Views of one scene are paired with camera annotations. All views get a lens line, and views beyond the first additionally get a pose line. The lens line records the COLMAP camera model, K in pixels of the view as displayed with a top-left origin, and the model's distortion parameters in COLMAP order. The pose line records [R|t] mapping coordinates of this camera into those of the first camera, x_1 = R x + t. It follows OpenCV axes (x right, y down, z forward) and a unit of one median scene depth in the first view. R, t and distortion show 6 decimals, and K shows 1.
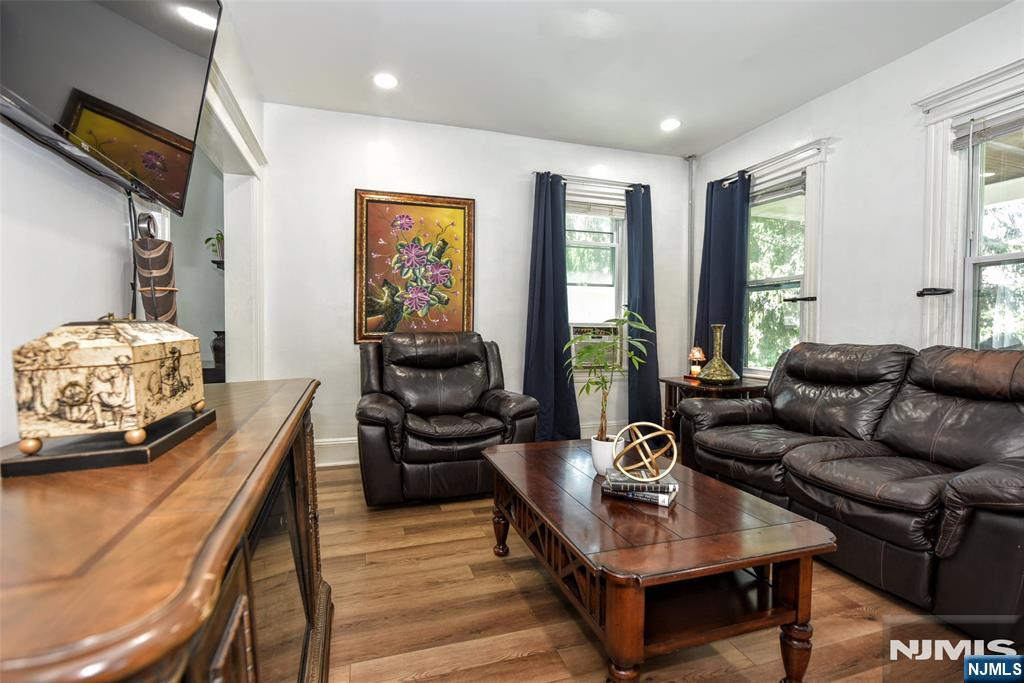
lens RADIAL K [[481.6, 0, 512.0], [0, 481.6, 341.5], [0, 0, 1]] dist [-0.001402, -0.000141]
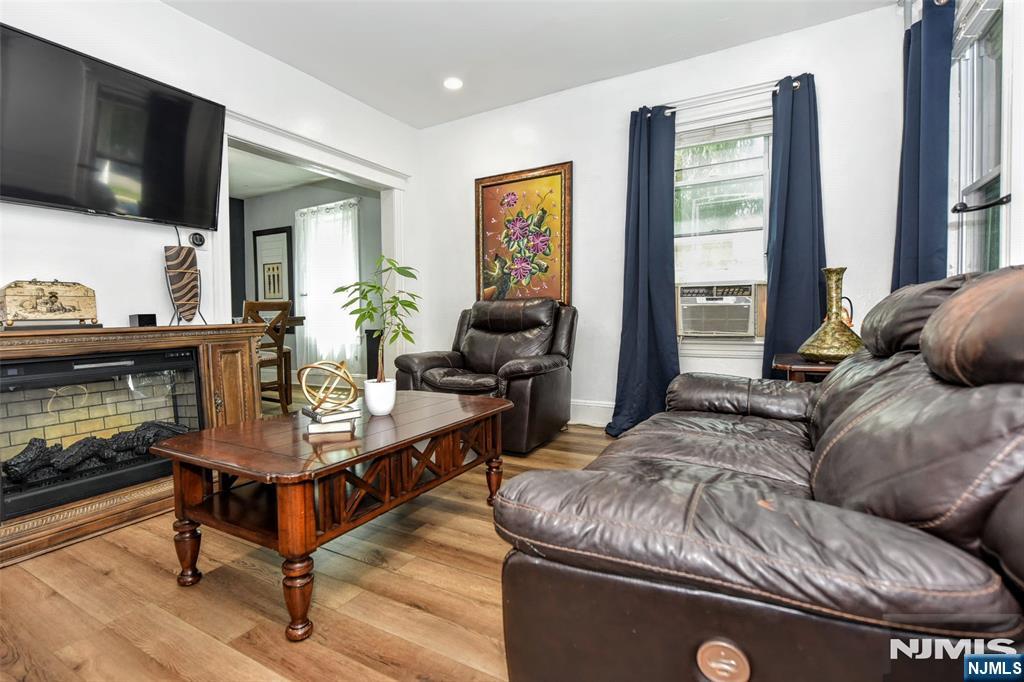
lens RADIAL K [[481.6, 0, 512.0], [0, 481.6, 341.0], [0, 0, 1]] dist [-0.001402, -0.000141]
pose [[0.685341, 0.020946, -0.727921, 0.568421], [0.001200, 0.999552, 0.029892, 0.039610], [0.728221, -0.021360, 0.685010, 0.244378]]
